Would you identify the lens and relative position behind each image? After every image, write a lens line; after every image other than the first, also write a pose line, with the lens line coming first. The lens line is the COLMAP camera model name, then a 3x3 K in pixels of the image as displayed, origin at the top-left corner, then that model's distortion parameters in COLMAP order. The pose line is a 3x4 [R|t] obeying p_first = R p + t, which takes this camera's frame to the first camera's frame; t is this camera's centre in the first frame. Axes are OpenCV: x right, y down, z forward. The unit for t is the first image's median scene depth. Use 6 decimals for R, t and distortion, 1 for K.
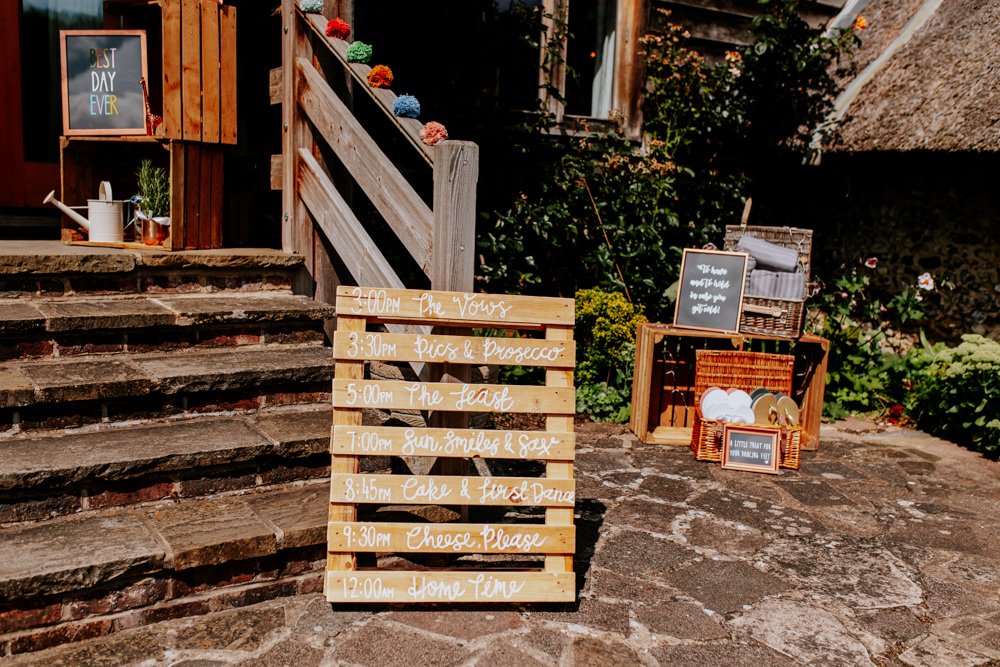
lens RADIAL K [[977.4, 0, 496.1], [0, 977.4, 336.5], [0, 0, 1]] dist [0.000529, 0.000000]
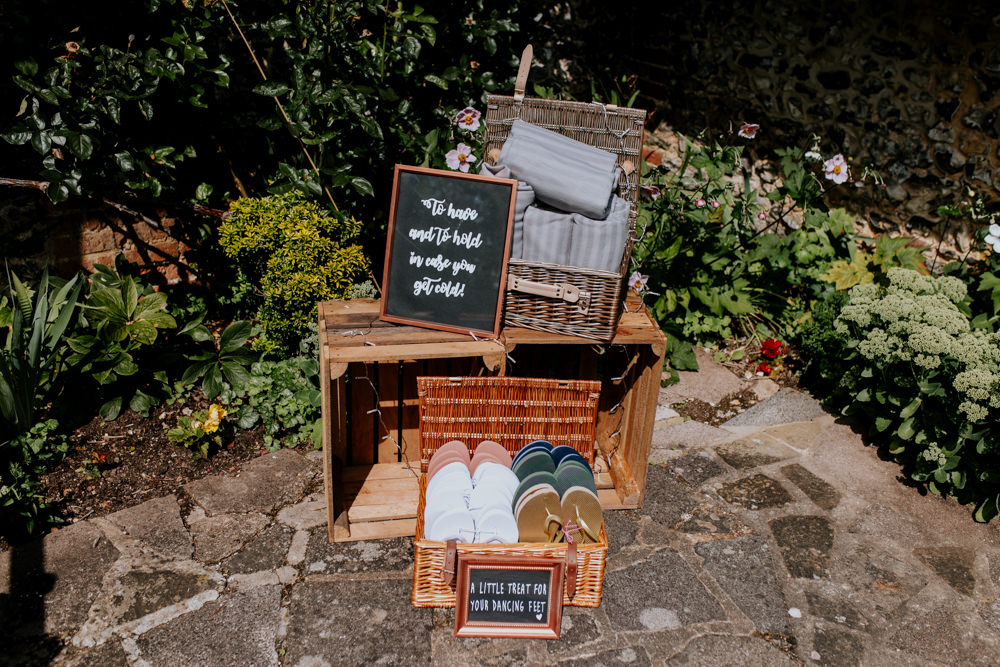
lens RADIAL K [[977.4, 0, 506.8], [0, 977.4, 333.3], [0, 0, 1]] dist [0.000529, 0.000000]
pose [[0.989467, -0.061036, 0.131259, 0.170024], [0.016887, 0.949238, 0.314106, -0.157510], [-0.143767, -0.308581, 0.940270, 0.470426]]
